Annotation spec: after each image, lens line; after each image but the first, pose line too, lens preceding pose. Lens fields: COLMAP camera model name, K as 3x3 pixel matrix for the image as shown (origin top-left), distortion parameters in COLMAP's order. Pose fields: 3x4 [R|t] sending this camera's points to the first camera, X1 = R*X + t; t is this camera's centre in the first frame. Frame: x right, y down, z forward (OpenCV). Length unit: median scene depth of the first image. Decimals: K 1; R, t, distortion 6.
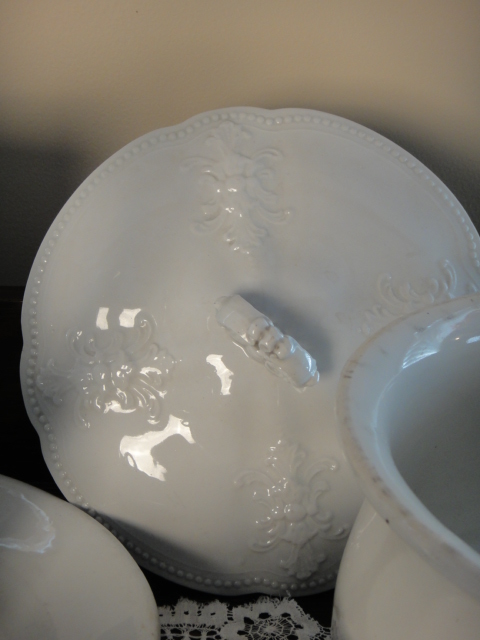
lens RADIAL K [[897.0, 0, 242.3], [0, 897.0, 322.0], [0, 0, 1]] dist [0.007694, 0.000000]
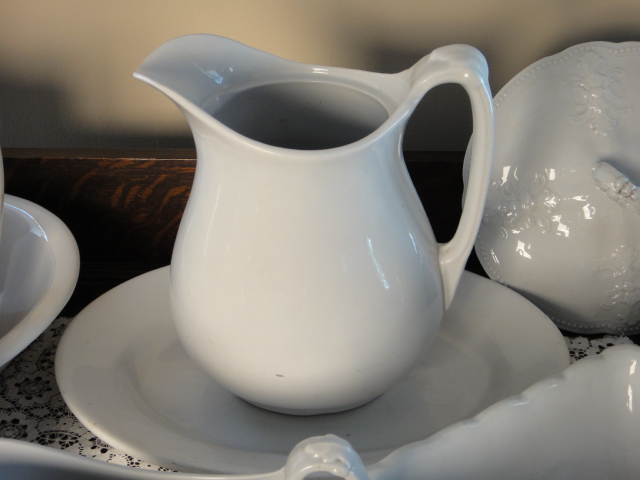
lens RADIAL K [[897.0, 0, 319.9], [0, 897.0, 235.5], [0, 0, 1]] dist [0.007694, 0.000000]
pose [[0.992270, 0.006092, -0.123946, -0.311144], [0.009037, 0.992595, 0.121137, -0.096921], [0.123767, -0.121321, 0.984867, -0.740600]]
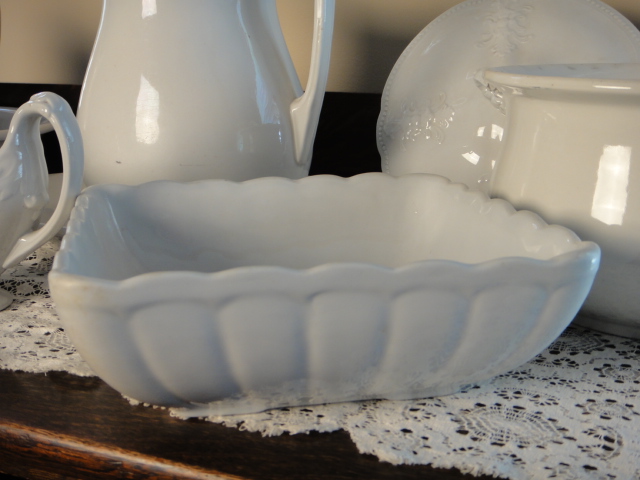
lens RADIAL K [[897.0, 0, 320.4], [0, 897.0, 239.8], [0, 0, 1]] dist [0.007694, 0.000000]
pose [[0.902285, 0.072464, -0.425006, 0.456982], [-0.150861, 0.976521, -0.153781, 0.599096], [0.403884, 0.202871, 0.892032, -0.654626]]
